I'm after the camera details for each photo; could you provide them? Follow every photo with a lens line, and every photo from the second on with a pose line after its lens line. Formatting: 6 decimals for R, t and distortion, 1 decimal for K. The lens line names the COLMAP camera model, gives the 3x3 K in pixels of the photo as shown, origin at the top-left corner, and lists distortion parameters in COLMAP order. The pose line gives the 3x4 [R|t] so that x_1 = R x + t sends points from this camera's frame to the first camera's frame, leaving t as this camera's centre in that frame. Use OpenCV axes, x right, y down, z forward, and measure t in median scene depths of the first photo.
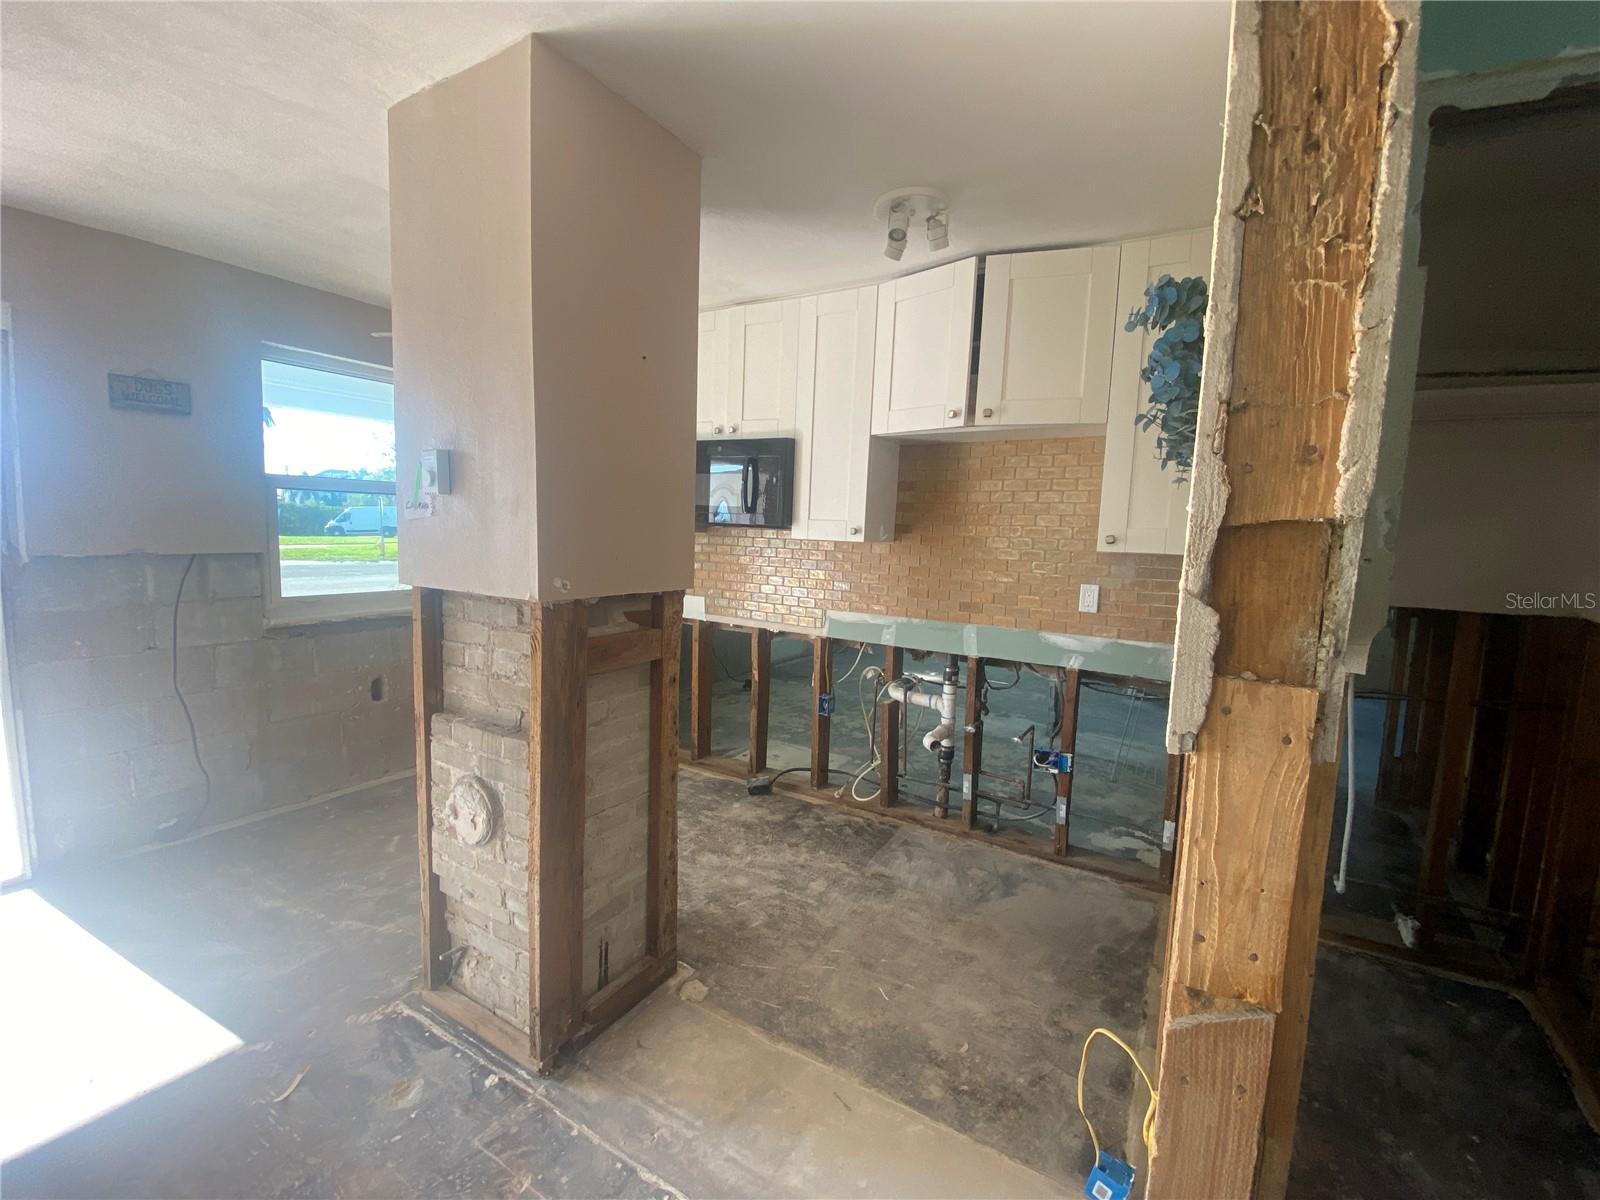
lens RADIAL K [[675.2, 0, 796.9], [0, 675.2, 595.5], [0, 0, 1]] dist [0.022696, -0.021367]
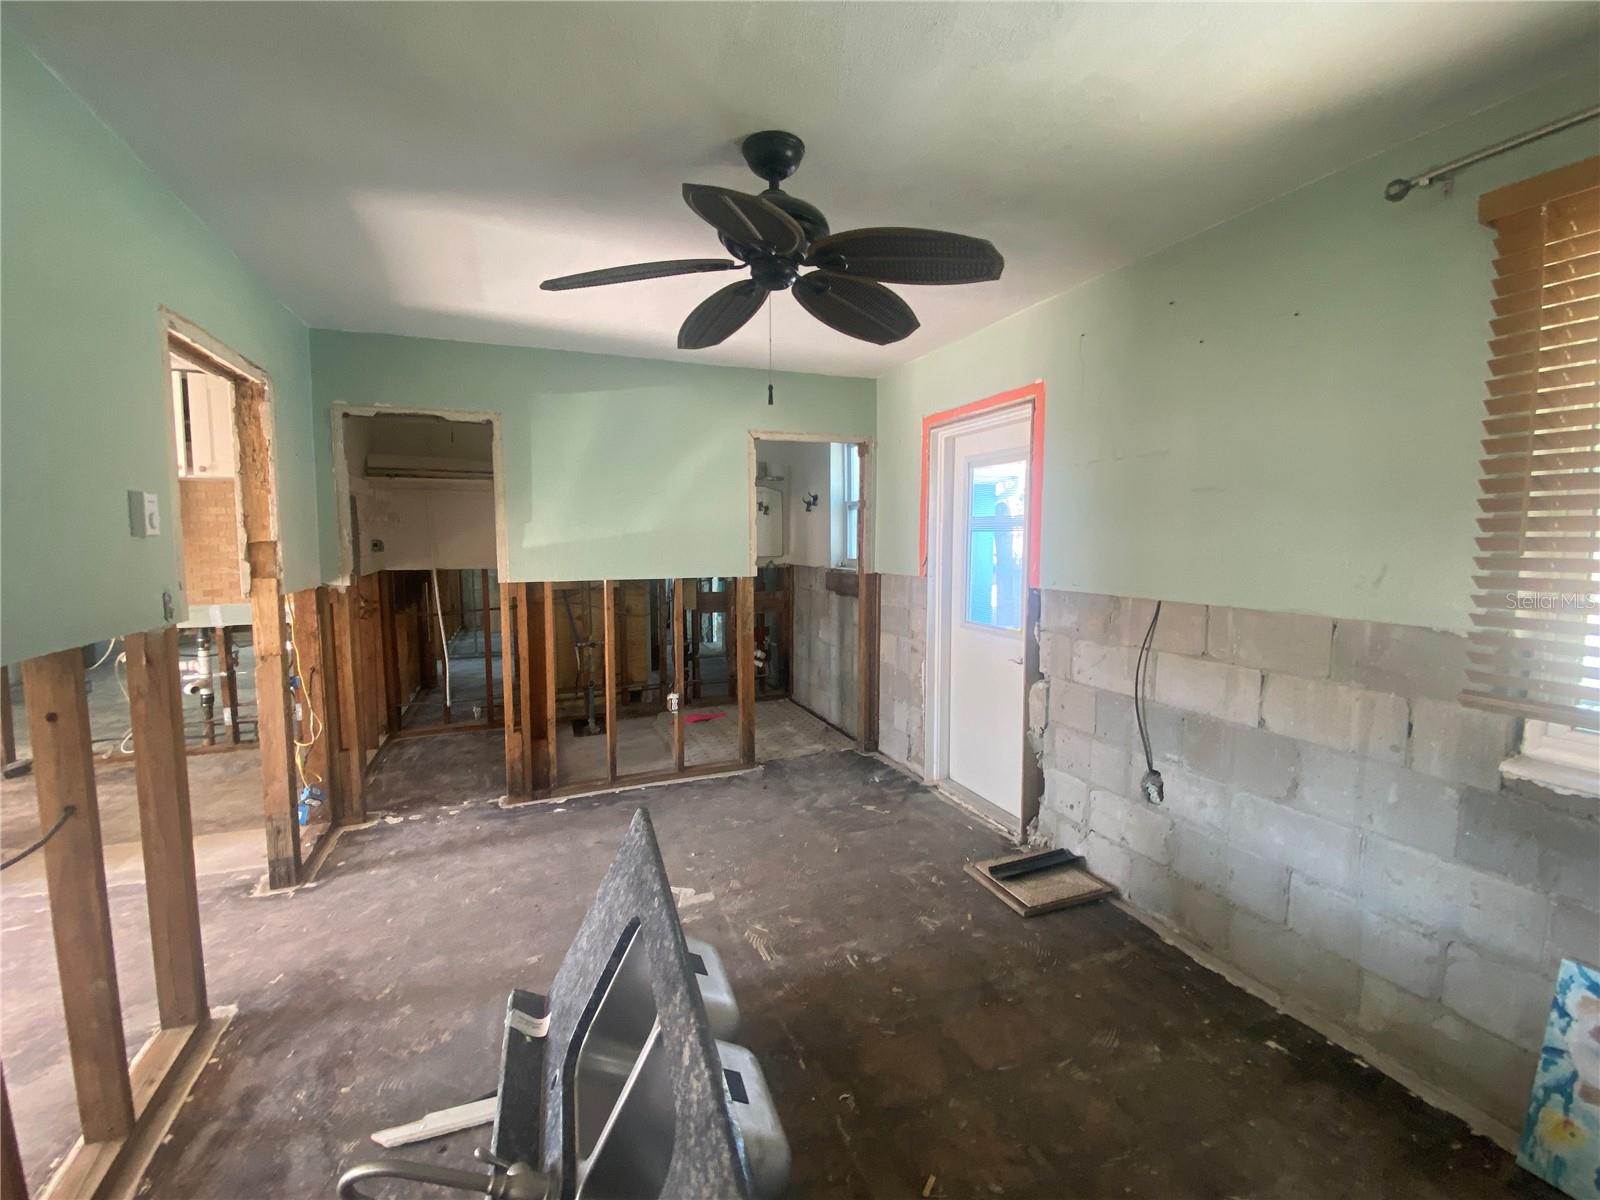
lens RADIAL K [[675.2, 0, 796.9], [0, 675.2, 595.5], [0, 0, 1]] dist [0.022696, -0.021367]
pose [[0.599534, -0.102794, 0.793720, -0.169929], [0.100139, 0.993559, 0.053035, 0.080894], [-0.794060, 0.047686, 0.605966, -1.009270]]
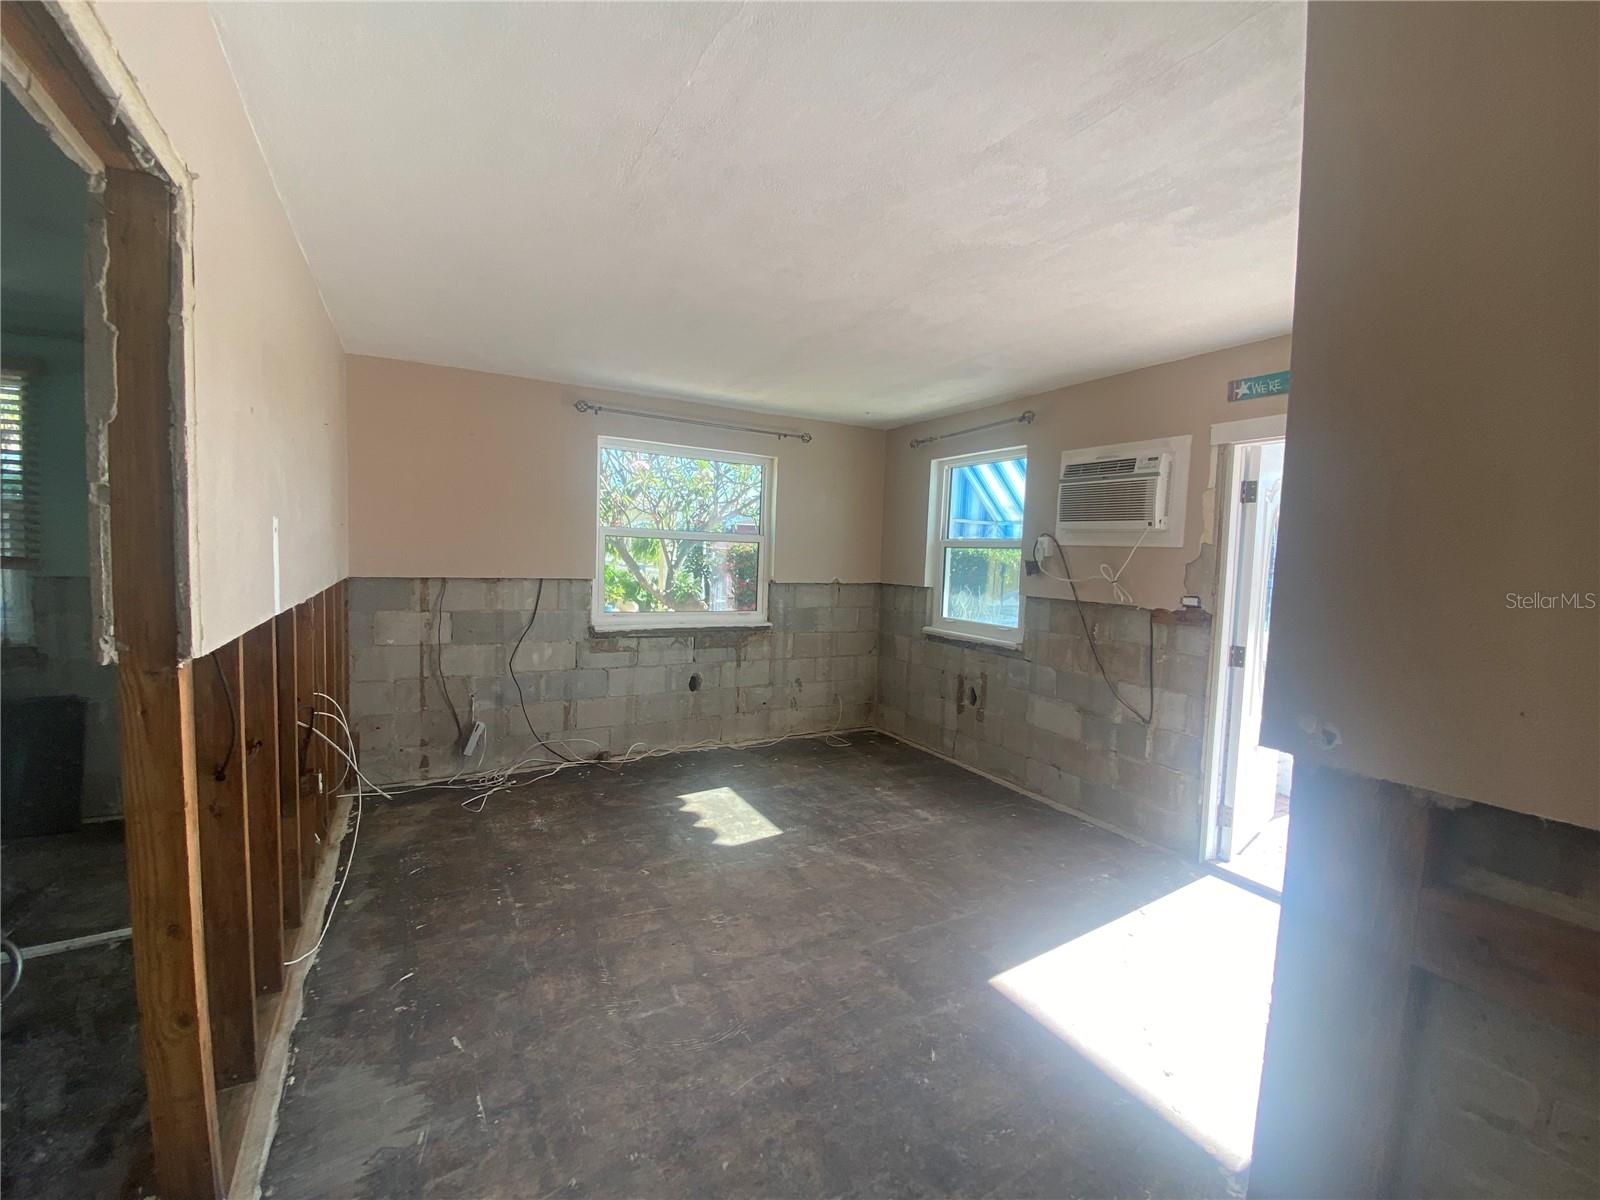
lens RADIAL K [[675.2, 0, 796.9], [0, 675.2, 595.5], [0, 0, 1]] dist [0.022696, -0.021367]
pose [[-0.493196, 0.006777, -0.869892, 0.165606], [-0.137147, 0.986859, 0.085445, -0.061310], [0.859039, 0.161444, -0.485785, 0.533666]]
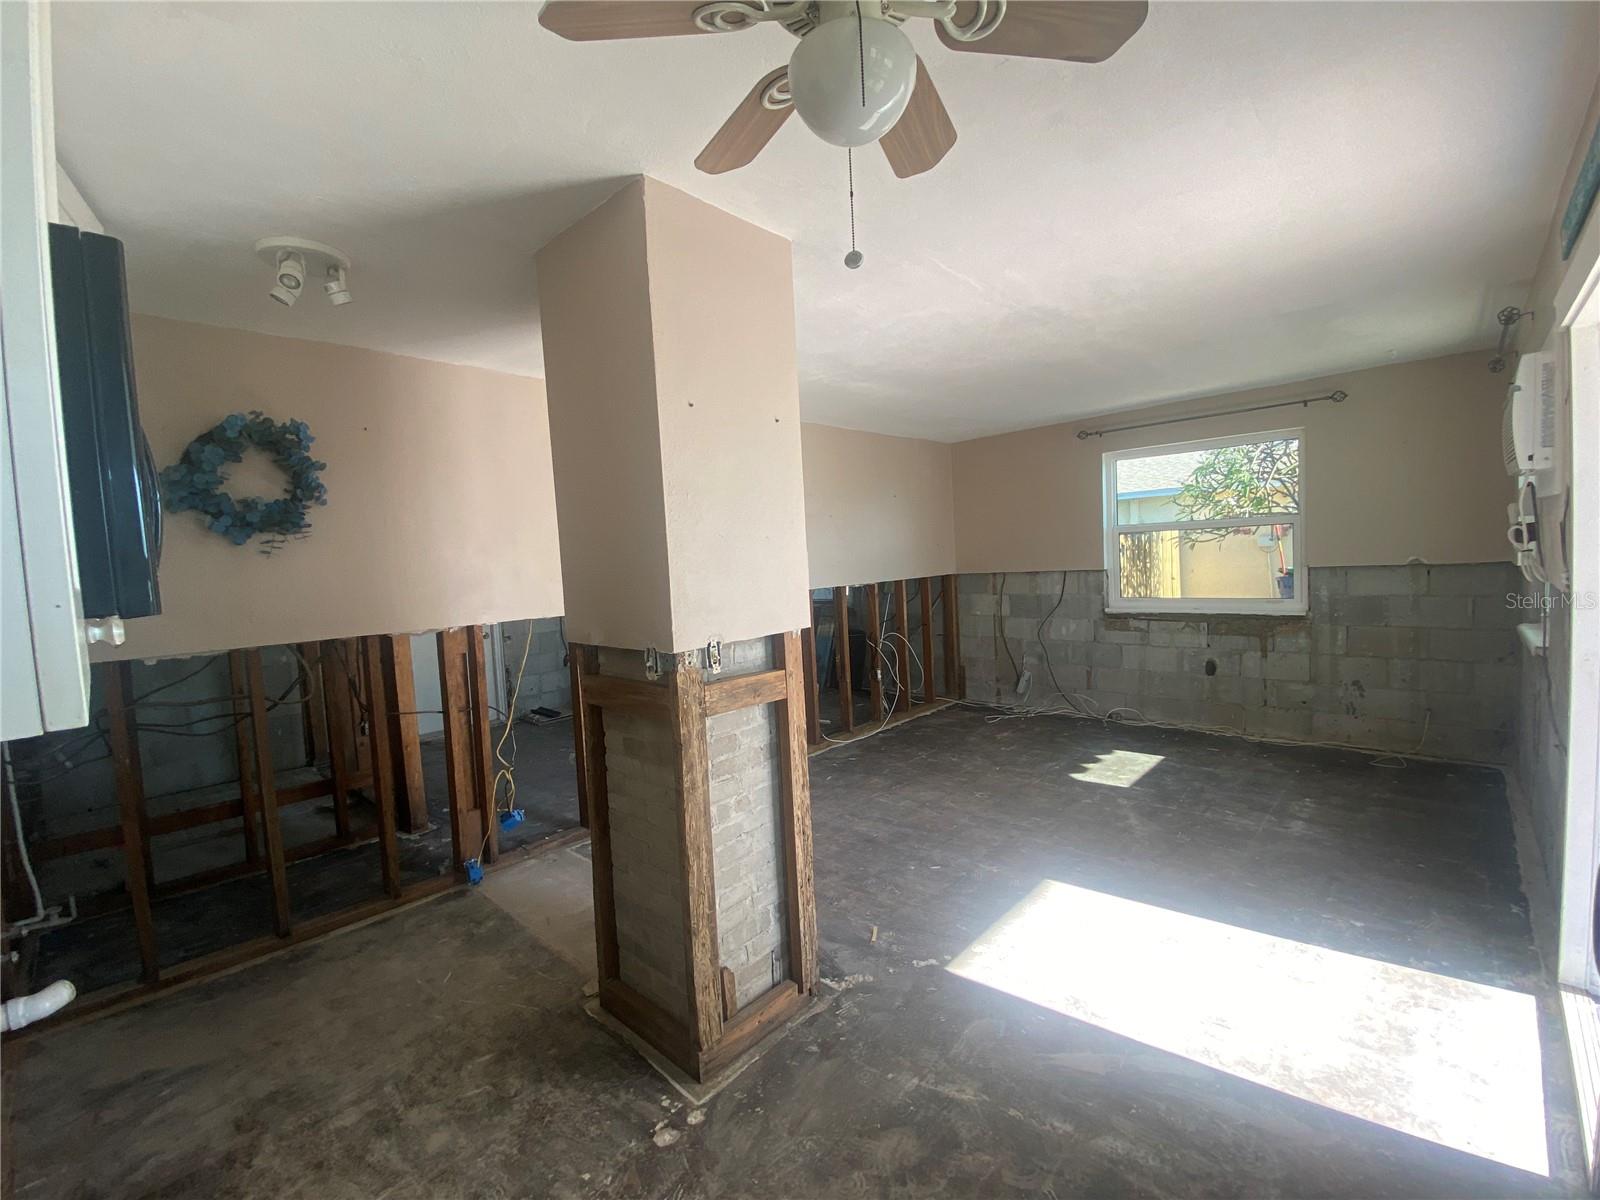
lens RADIAL K [[675.2, 0, 796.9], [0, 675.2, 595.5], [0, 0, 1]] dist [0.022696, -0.021367]
pose [[-0.976788, 0.004192, 0.214168, -0.559983], [0.039703, 0.986029, 0.161776, -0.183083], [-0.210498, 0.166524, -0.963307, 1.472189]]
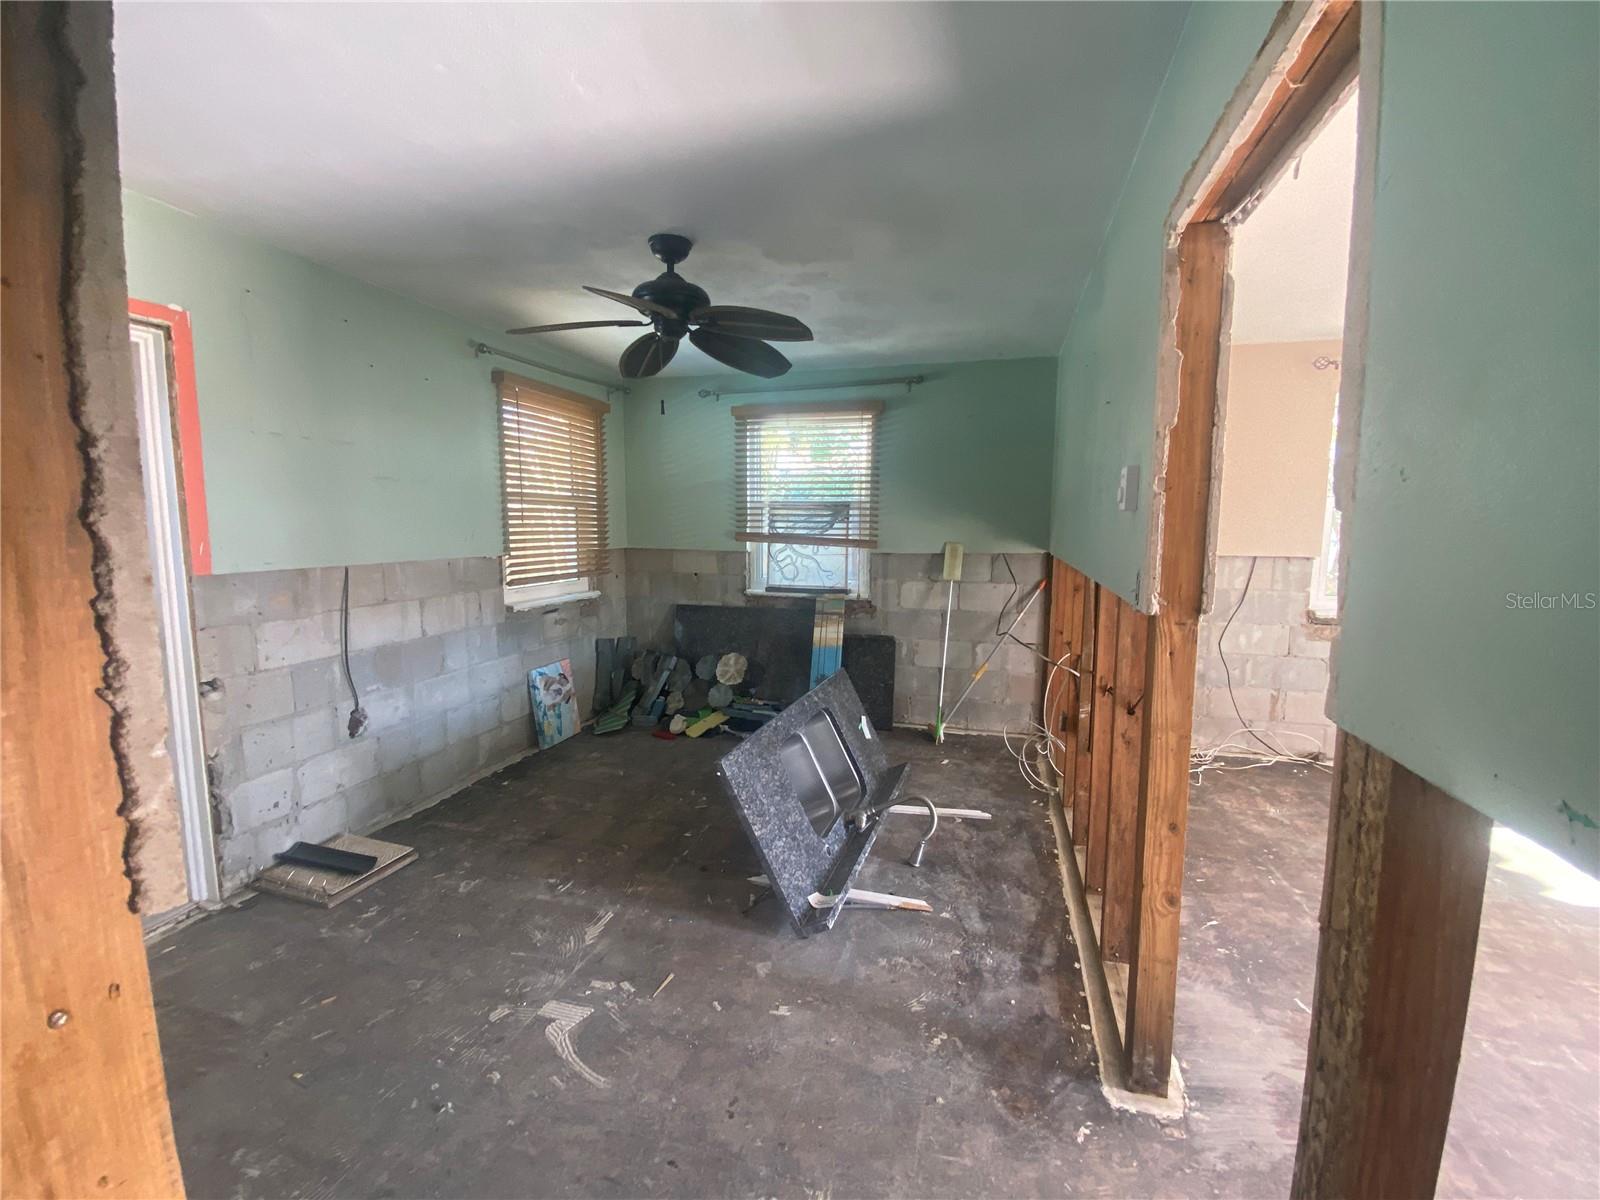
lens RADIAL K [[671.5, 0, 797.3], [0, 671.5, 591.5], [0, 0, 1]] dist [0.002156, -0.013938]
pose [[-0.964947, -0.010292, -0.262244, 0.449199], [-0.062186, 0.979742, 0.190364, -0.027367], [0.254972, 0.199999, -0.946039, 0.402841]]
